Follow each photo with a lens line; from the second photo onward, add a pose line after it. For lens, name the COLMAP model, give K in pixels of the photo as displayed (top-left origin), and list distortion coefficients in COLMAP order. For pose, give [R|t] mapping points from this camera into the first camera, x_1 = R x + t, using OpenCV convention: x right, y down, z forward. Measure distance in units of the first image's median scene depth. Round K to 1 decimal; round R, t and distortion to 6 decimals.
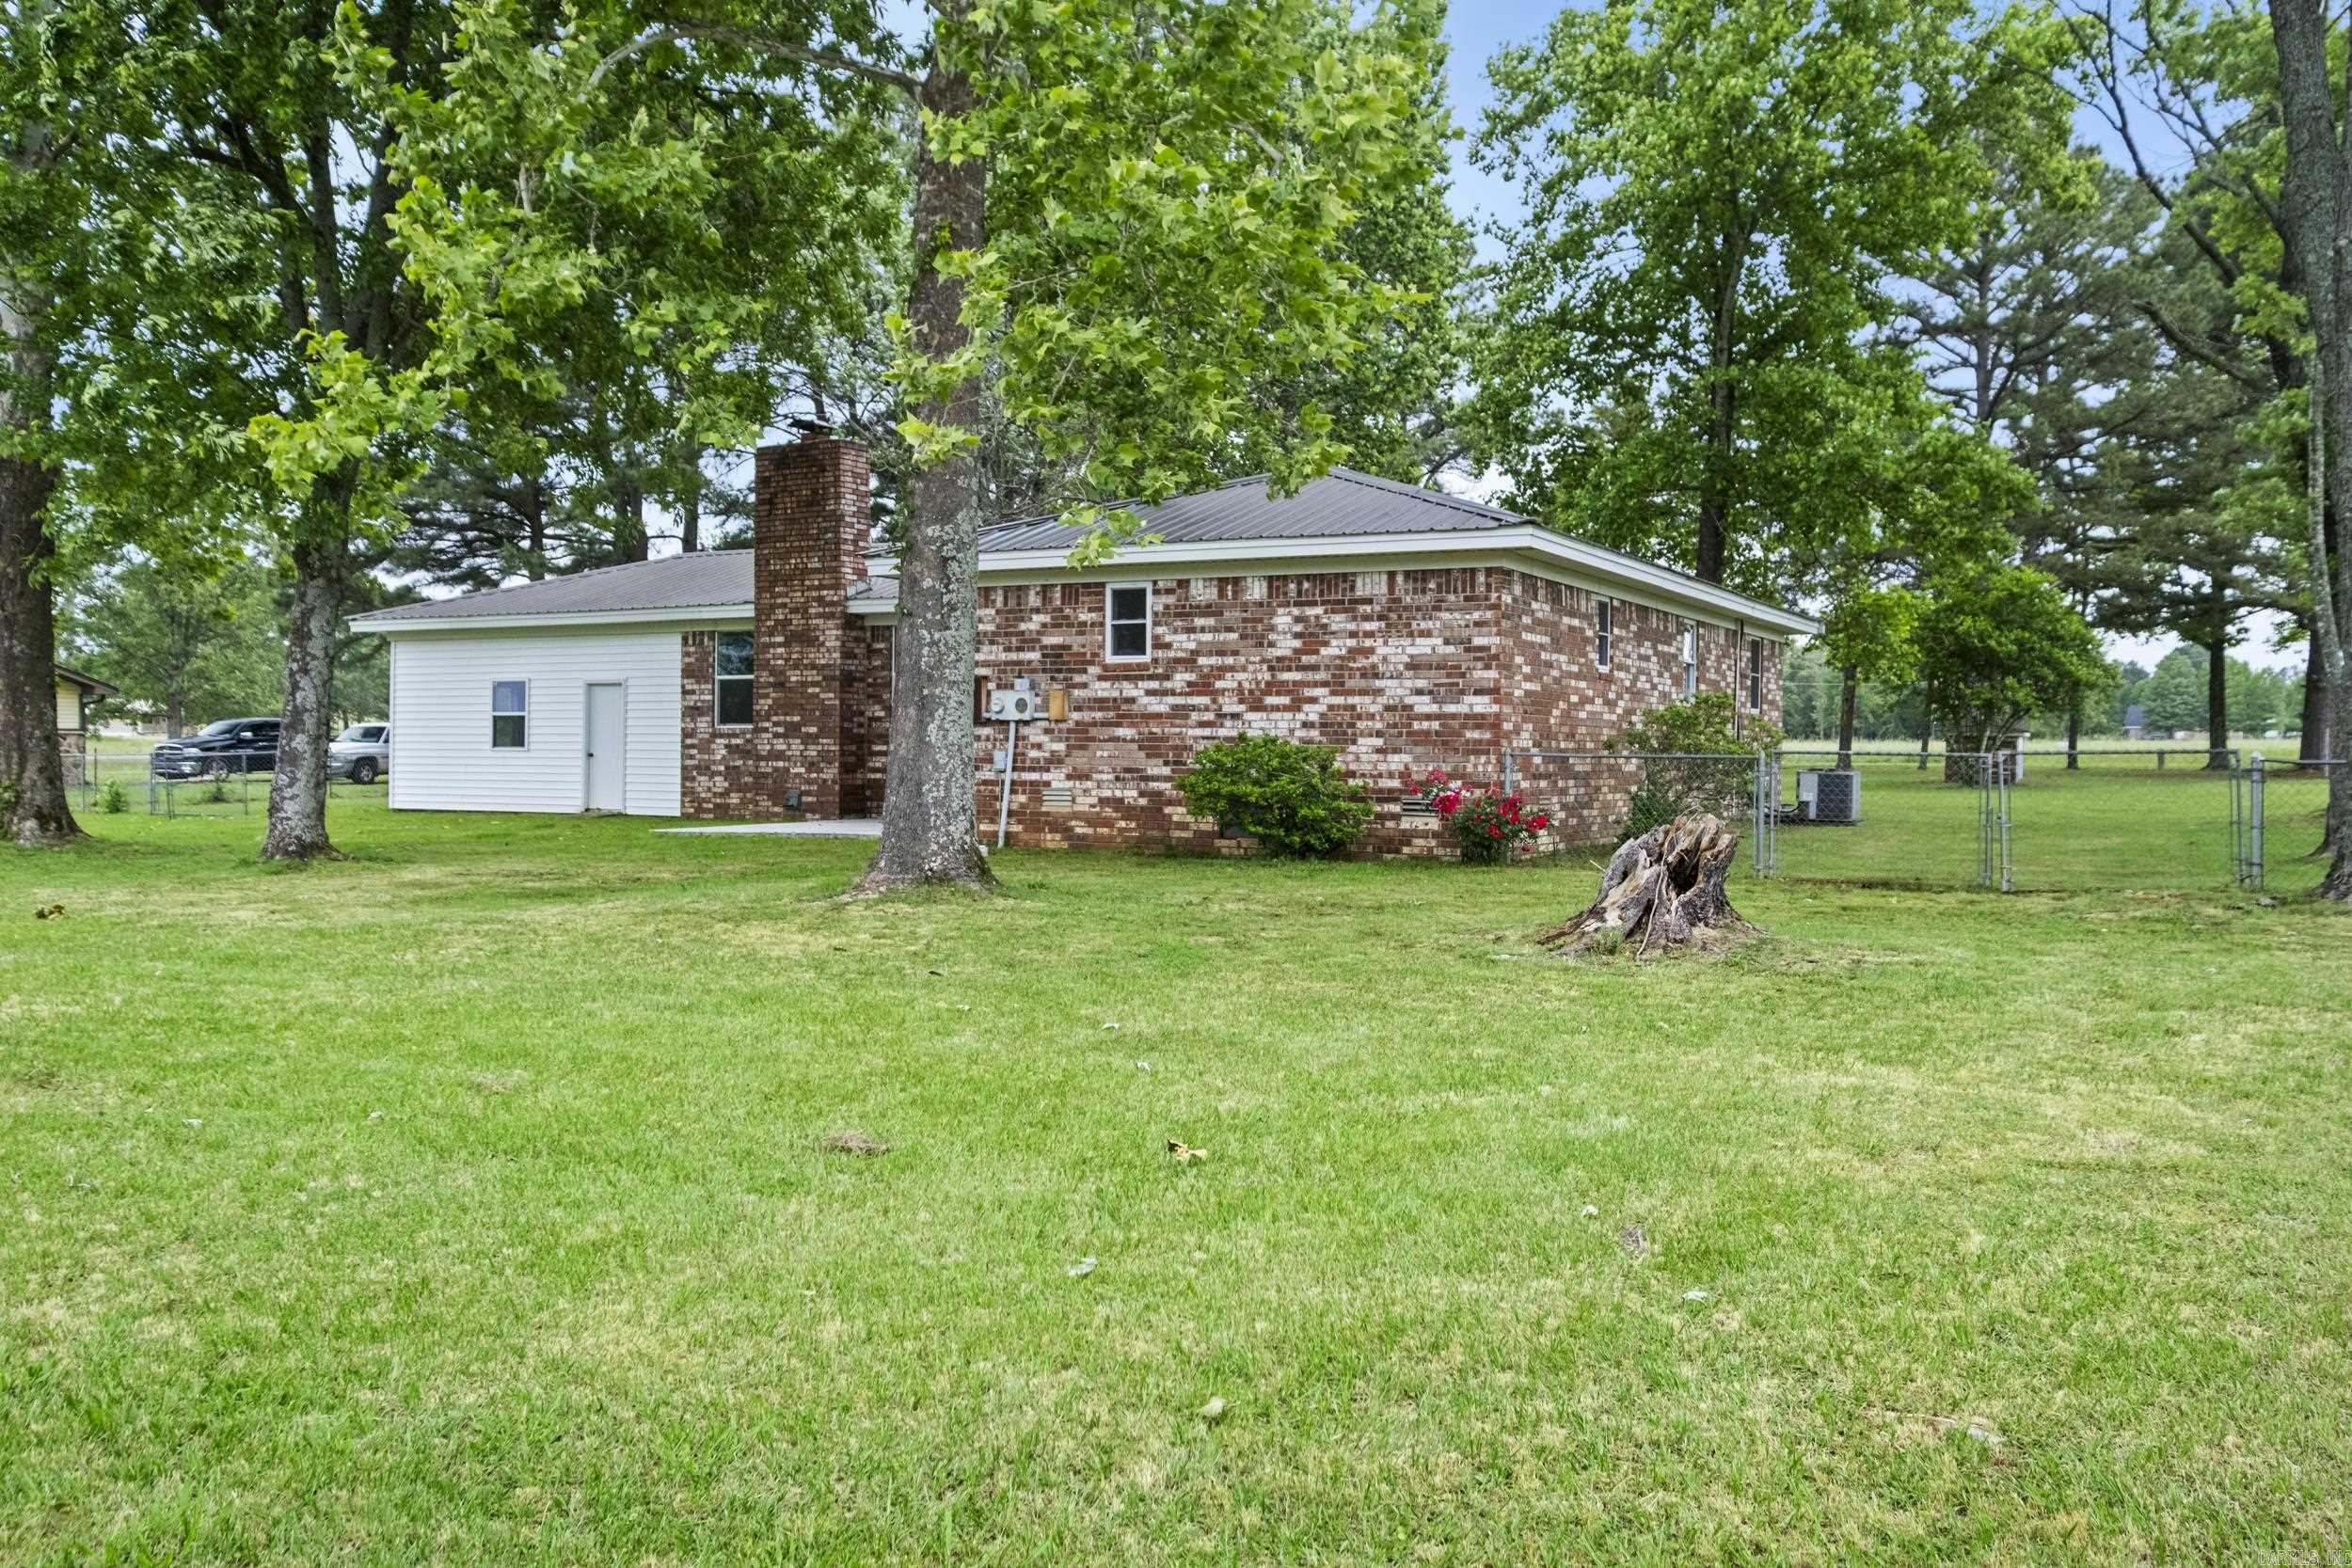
lens RADIAL K [[1914.7, 0, 1178.5], [0, 1914.7, 773.7], [0, 0, 1]] dist [-0.009712, 0.001094]
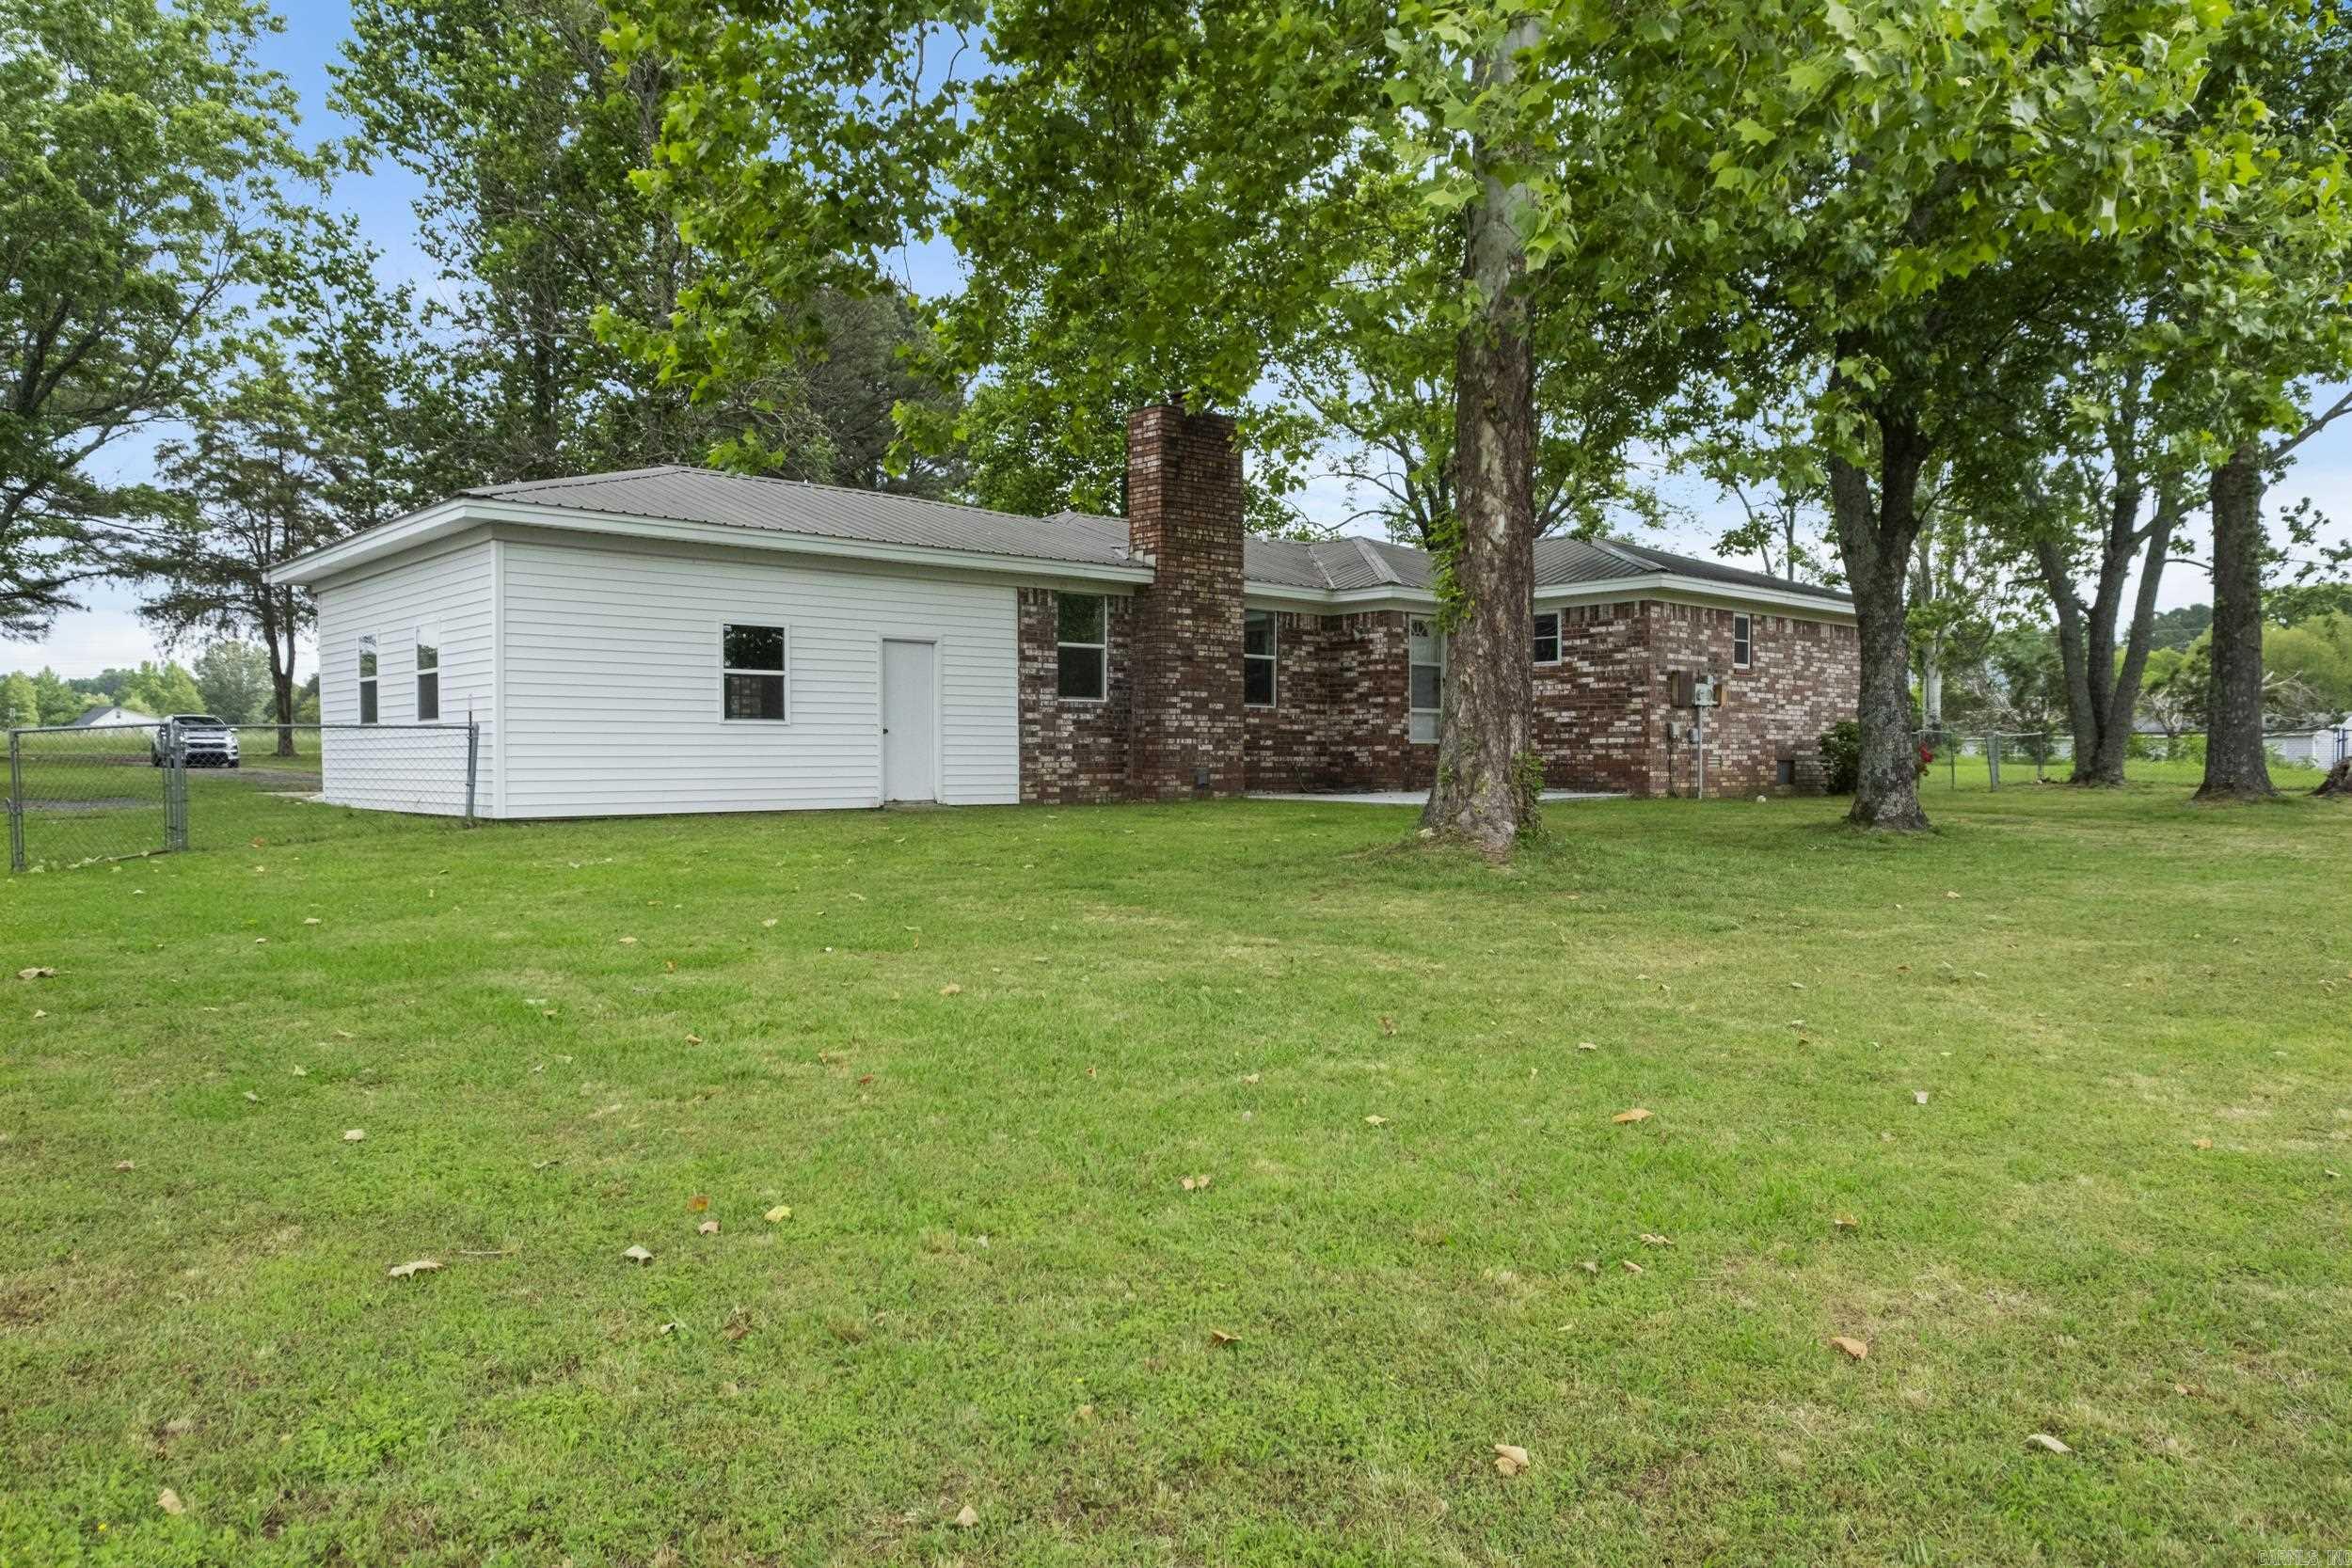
lens RADIAL K [[1547.6, 0, 1182.8], [0, 1547.6, 780.9], [0, 0, 1]] dist [0.004644, 0.000359]
pose [[0.316099, -0.021815, 0.948475, -1.277682], [0.013204, 0.999740, 0.018593, 0.000413], [-0.948634, 0.006647, 0.316305, 1.023326]]
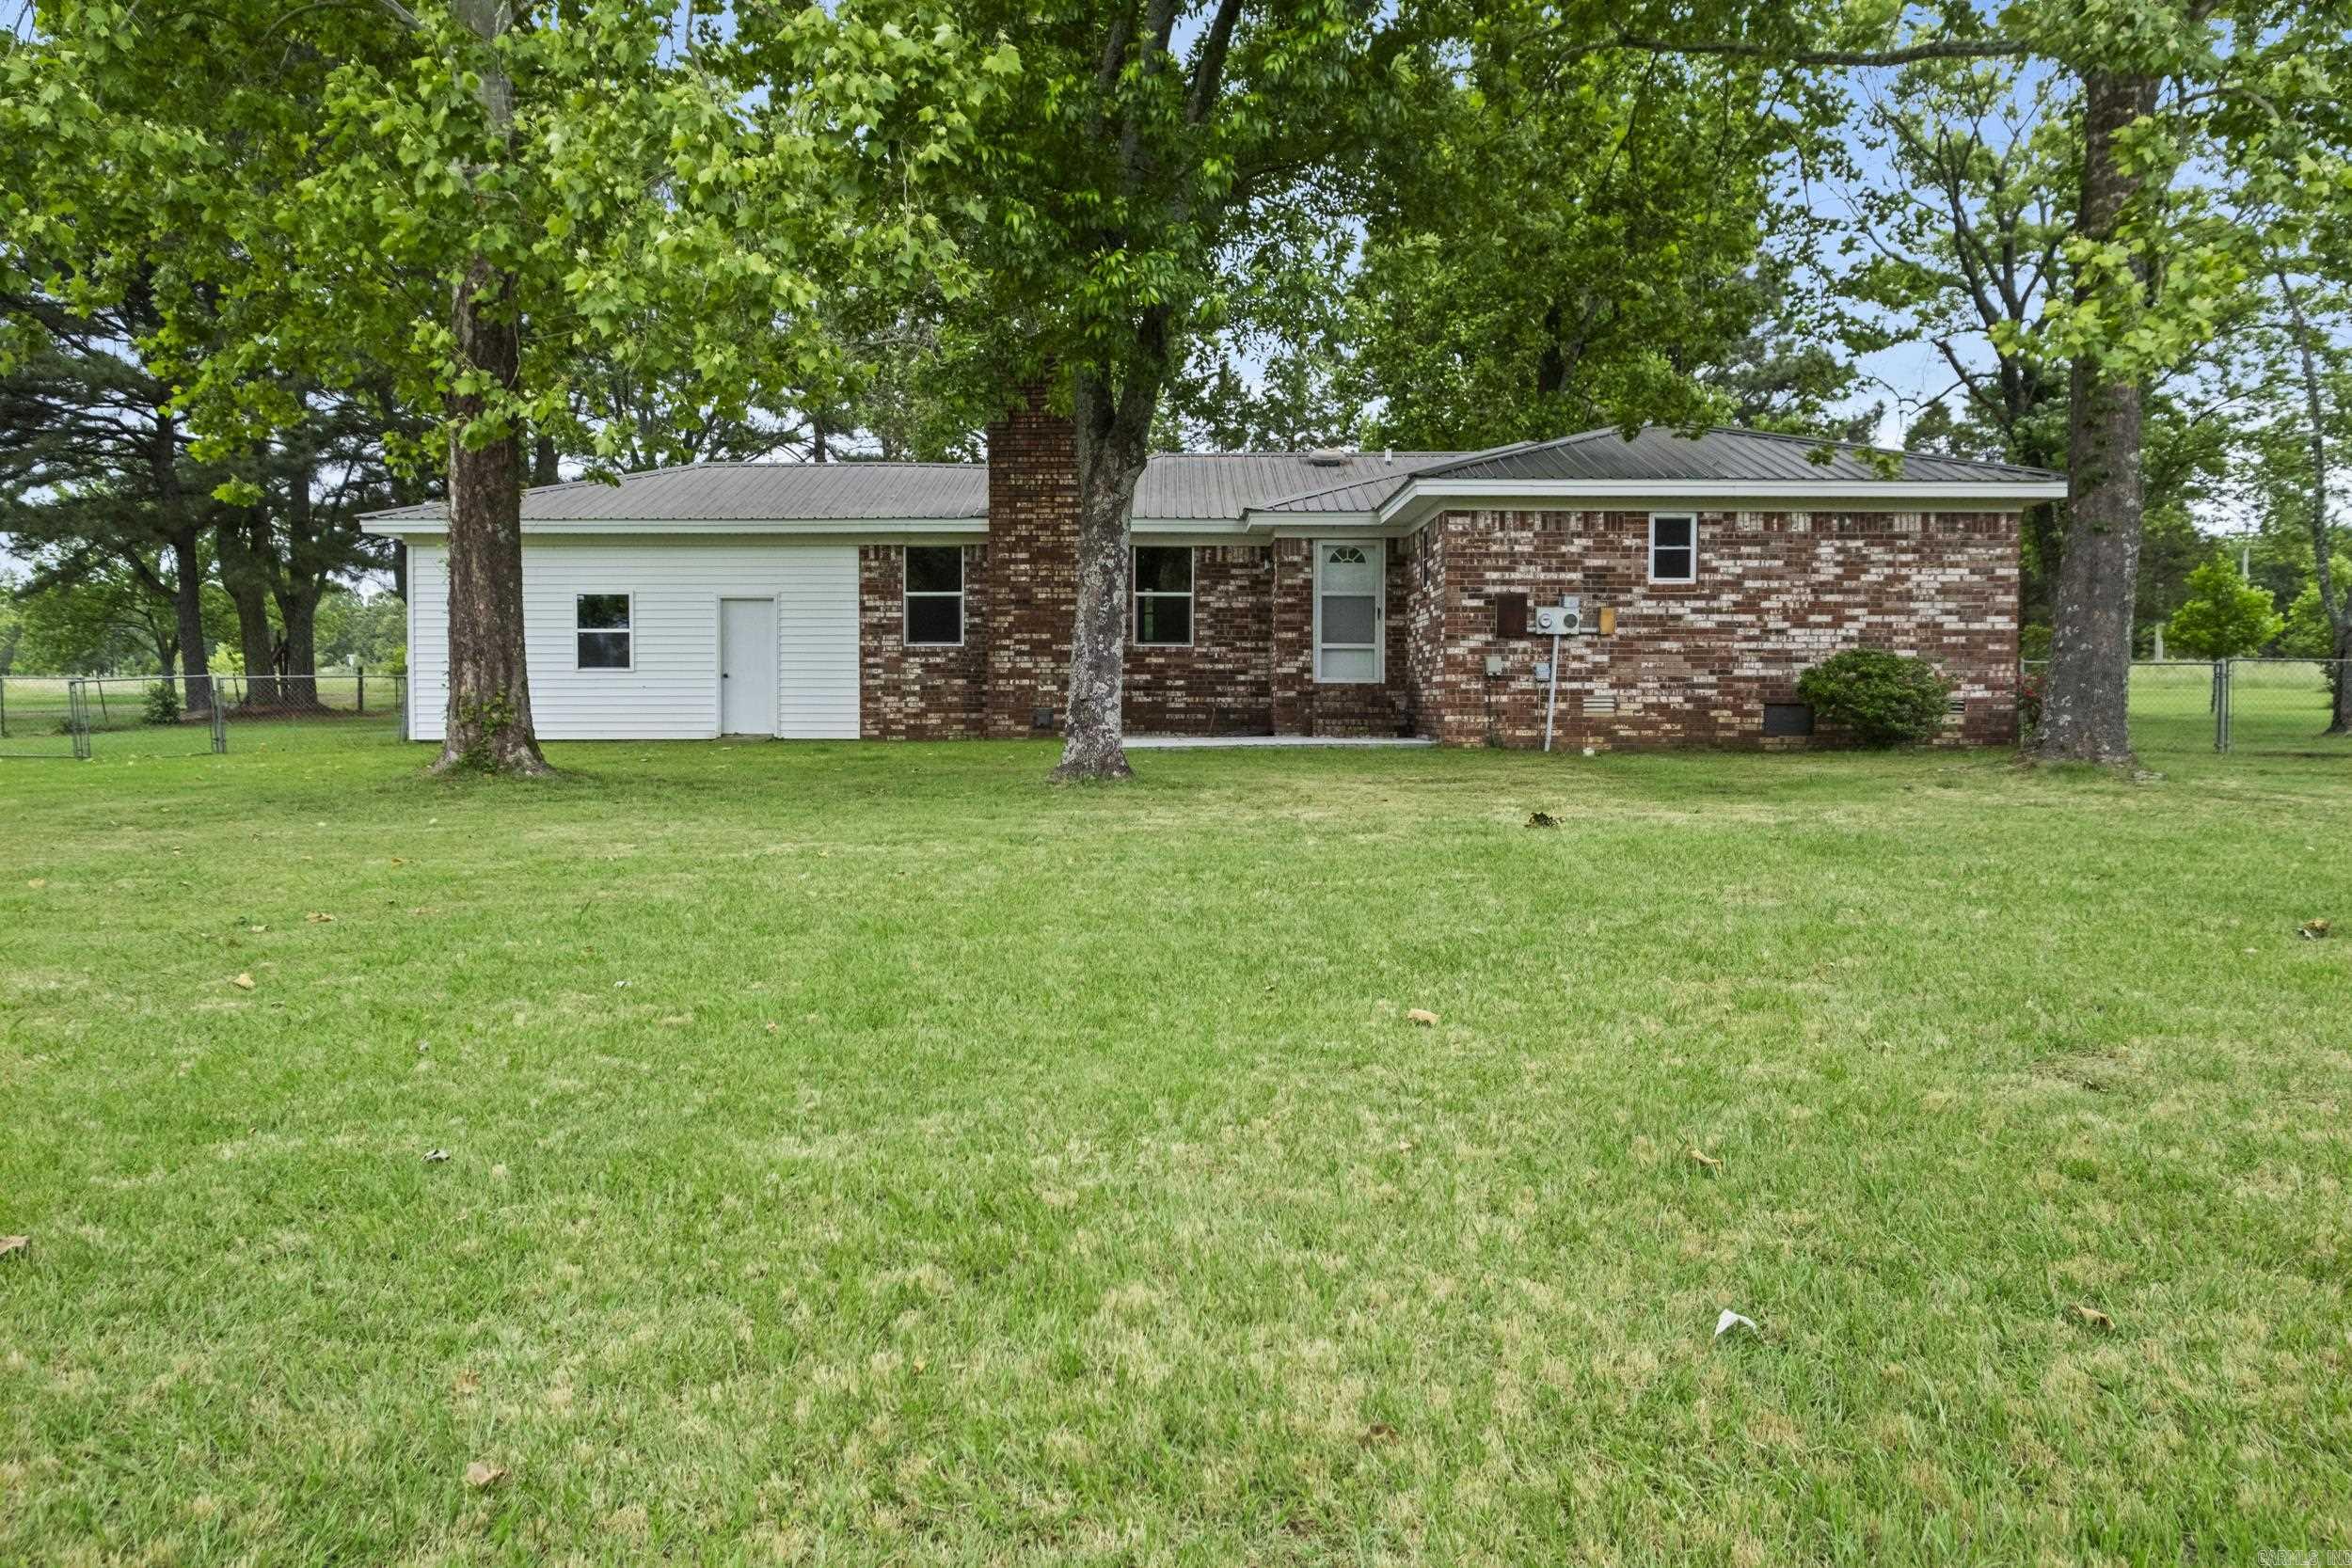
lens RADIAL K [[1716.1, 0, 1167.0], [0, 1716.1, 791.1], [0, 0, 1]] dist [0.004030, 0.008605]
pose [[0.875081, -0.033304, 0.482829, -0.777208], [0.010815, 0.998726, 0.049289, 0.011057], [-0.483855, -0.037910, 0.874327, 0.248989]]
